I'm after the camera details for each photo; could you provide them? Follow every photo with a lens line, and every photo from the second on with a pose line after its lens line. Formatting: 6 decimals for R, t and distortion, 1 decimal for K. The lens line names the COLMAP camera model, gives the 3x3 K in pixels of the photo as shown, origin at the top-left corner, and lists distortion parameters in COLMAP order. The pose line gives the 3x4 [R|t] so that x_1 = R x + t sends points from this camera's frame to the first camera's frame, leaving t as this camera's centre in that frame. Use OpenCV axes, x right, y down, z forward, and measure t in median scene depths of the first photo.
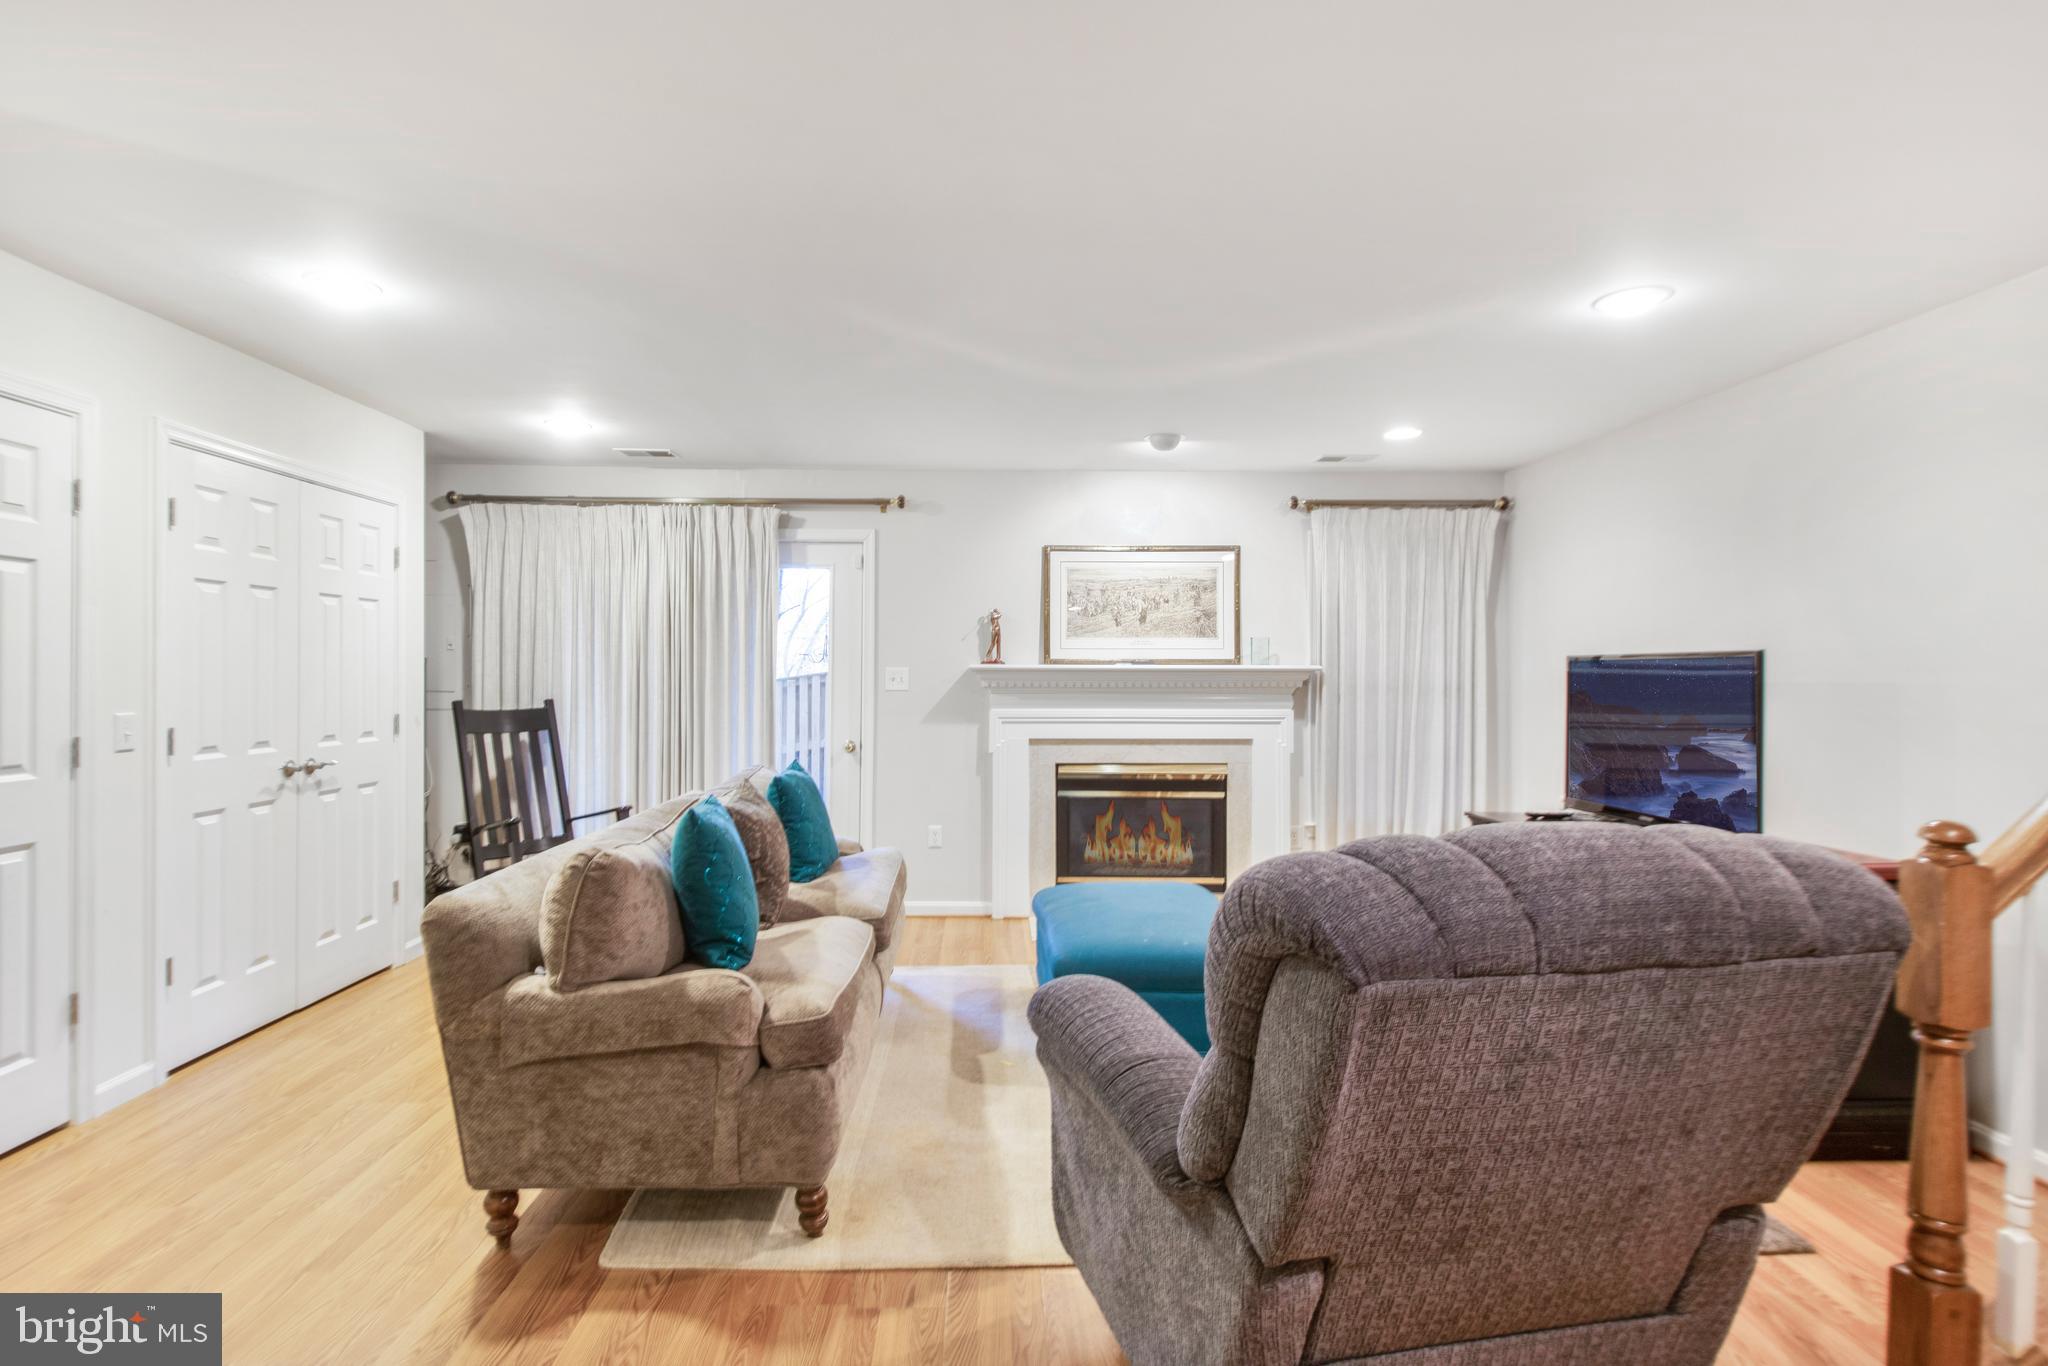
lens RADIAL K [[959.2, 0, 1011.5], [0, 959.2, 678.0], [0, 0, 1]] dist [0.012071, -0.000181]
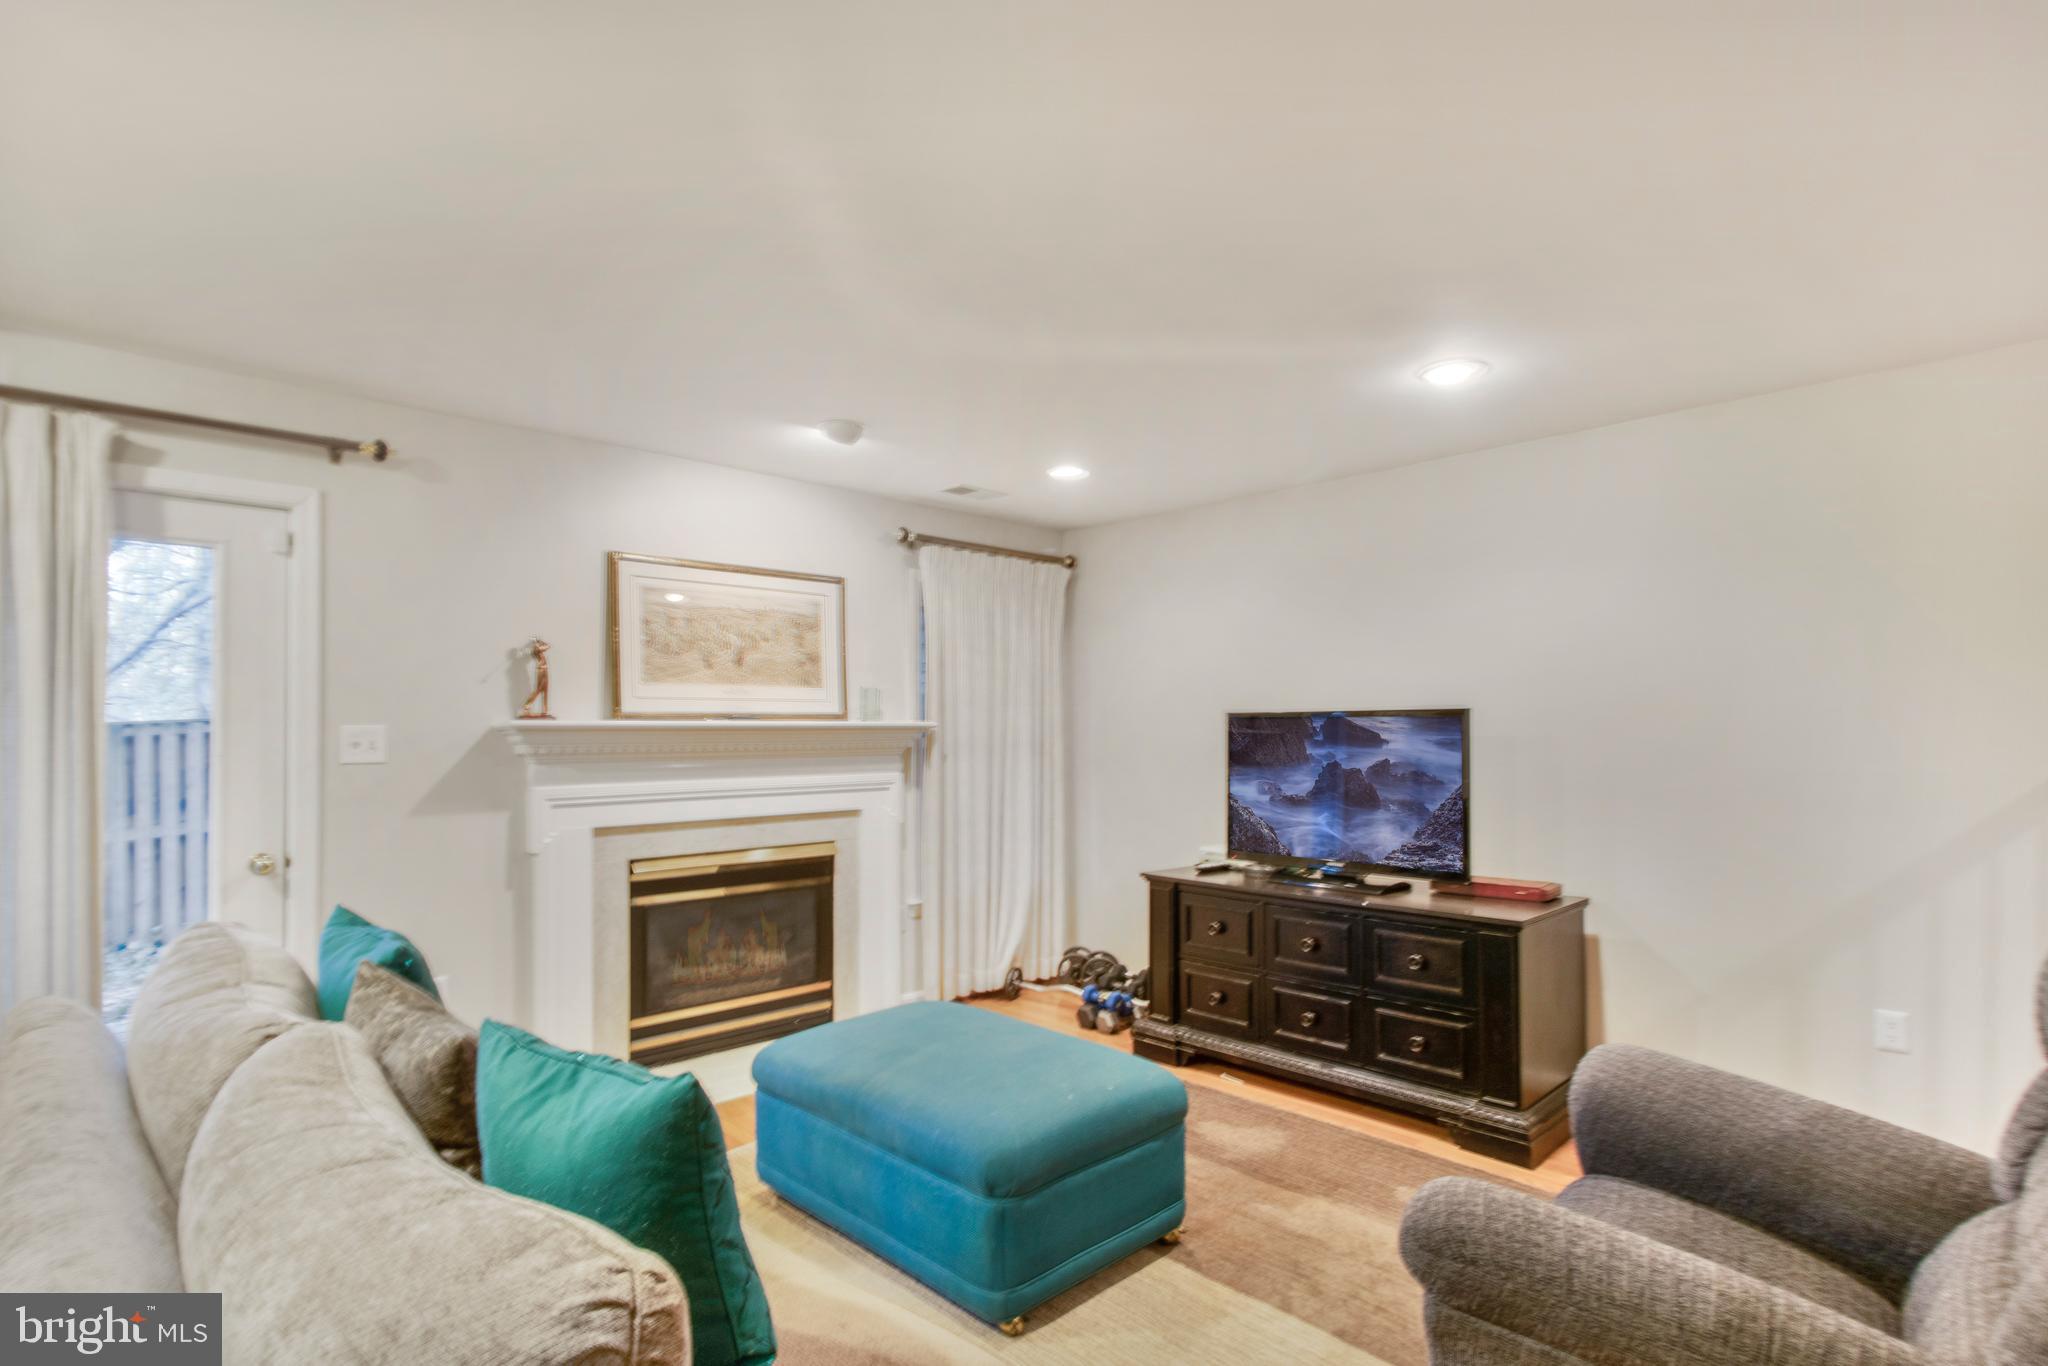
lens RADIAL K [[1009.2, 0, 1000.5], [0, 1009.2, 727.7], [0, 0, 1]] dist [0.002370, 0.000015]
pose [[0.735404, -0.004451, 0.677614, -0.256824], [0.006705, 0.999977, -0.000708, -0.006233], [-0.677595, 0.005064, 0.735418, 0.266195]]
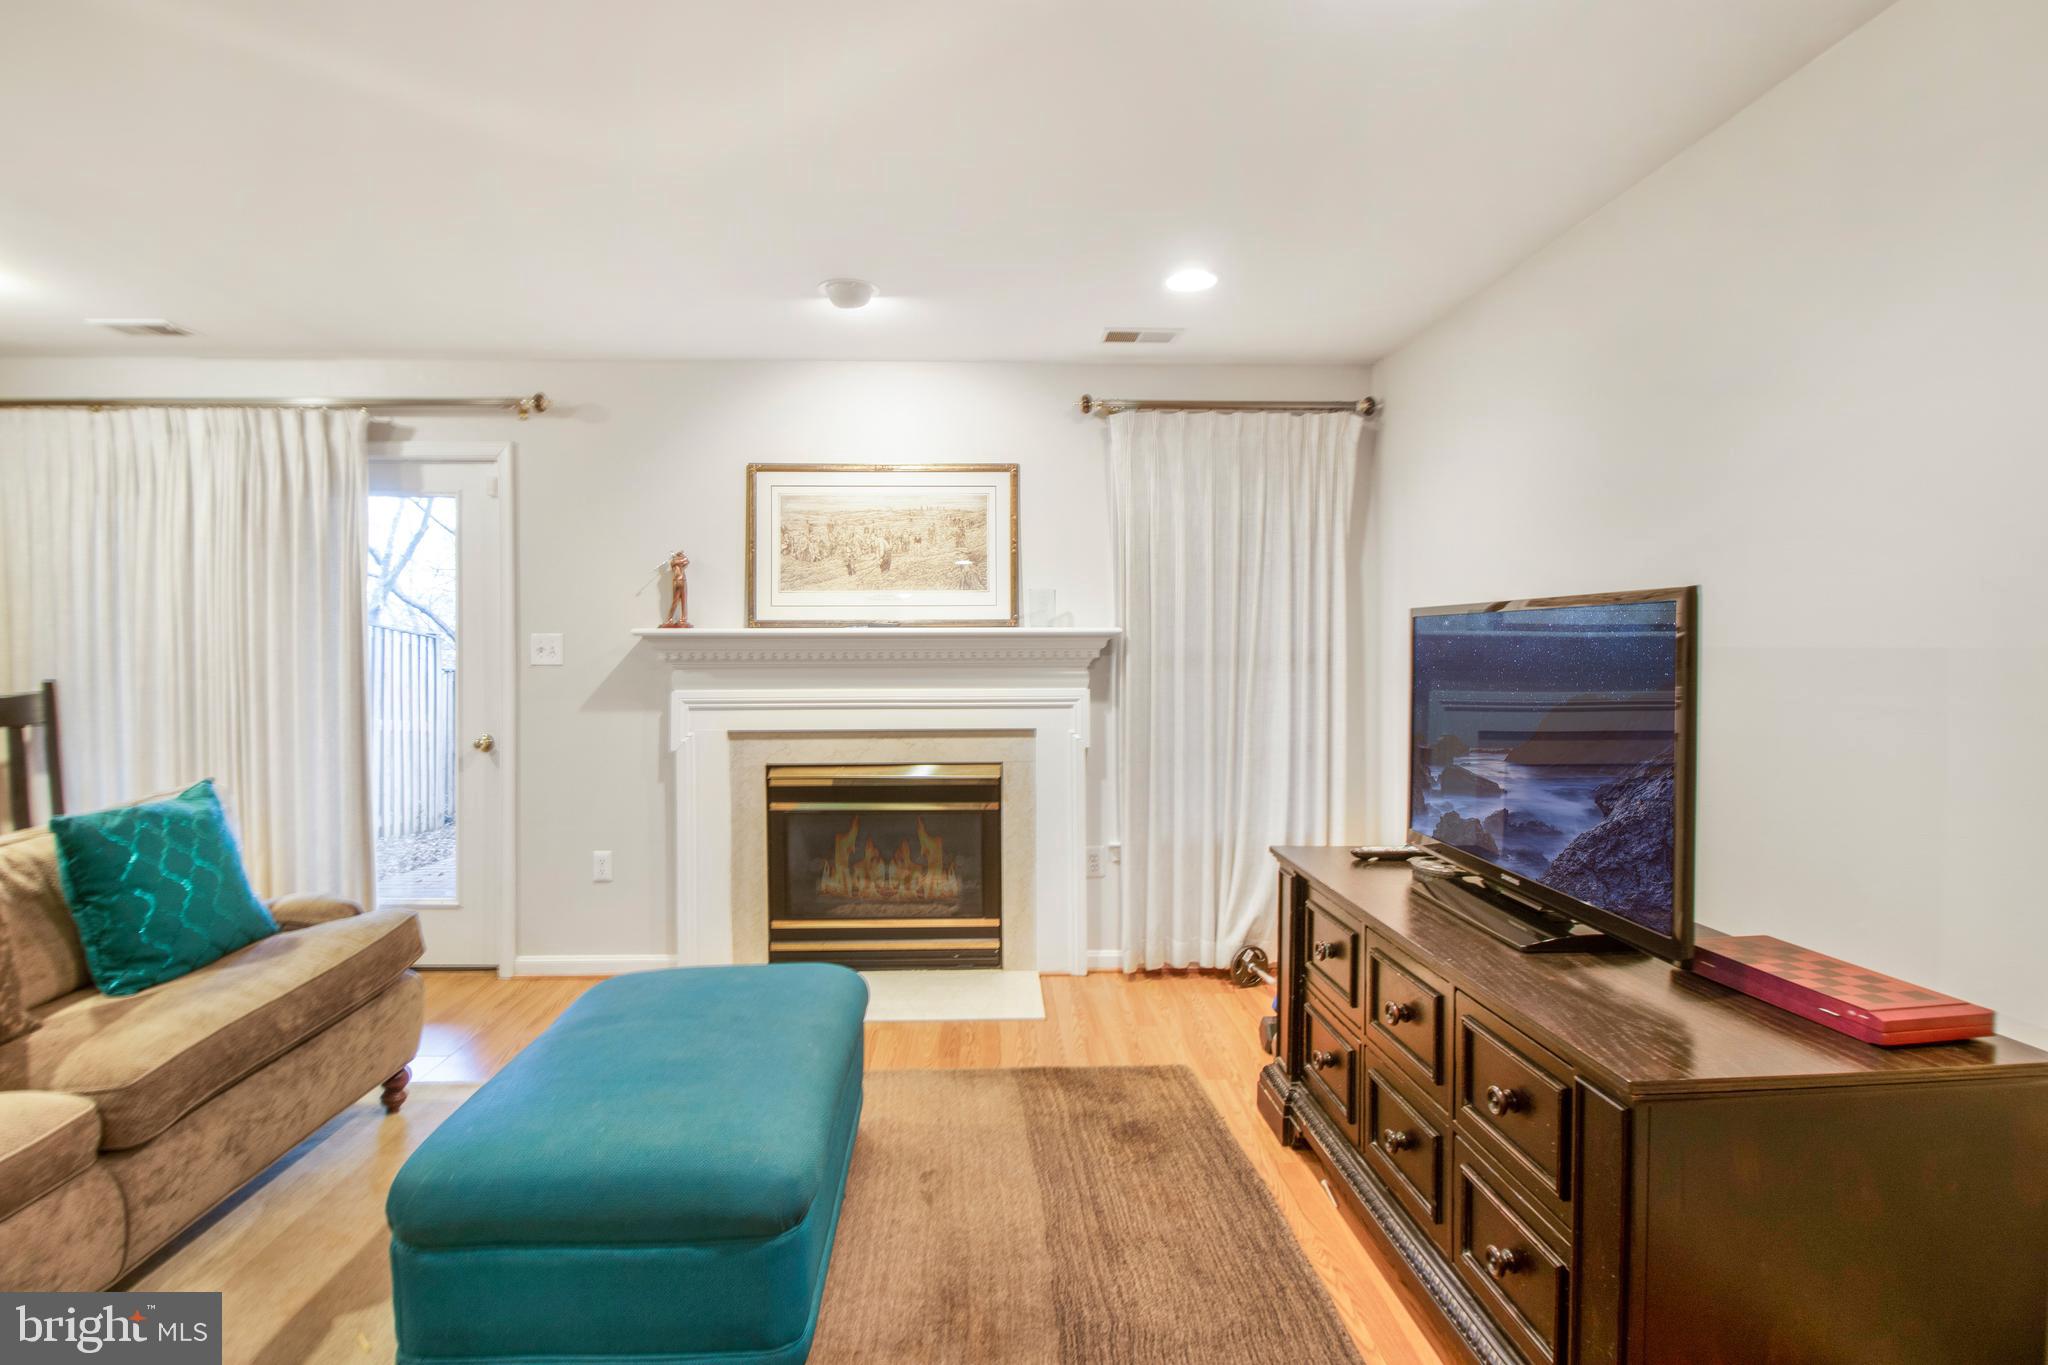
lens RADIAL K [[970.6, 0, 1010.4], [0, 970.6, 650.7], [0, 0, 1]] dist [-0.002166, -0.011895]
pose [[0.999391, -0.006704, 0.034259, 0.206602], [0.006488, 0.999958, 0.006414, -0.000603], [-0.034300, -0.006187, 0.999392, 0.261385]]
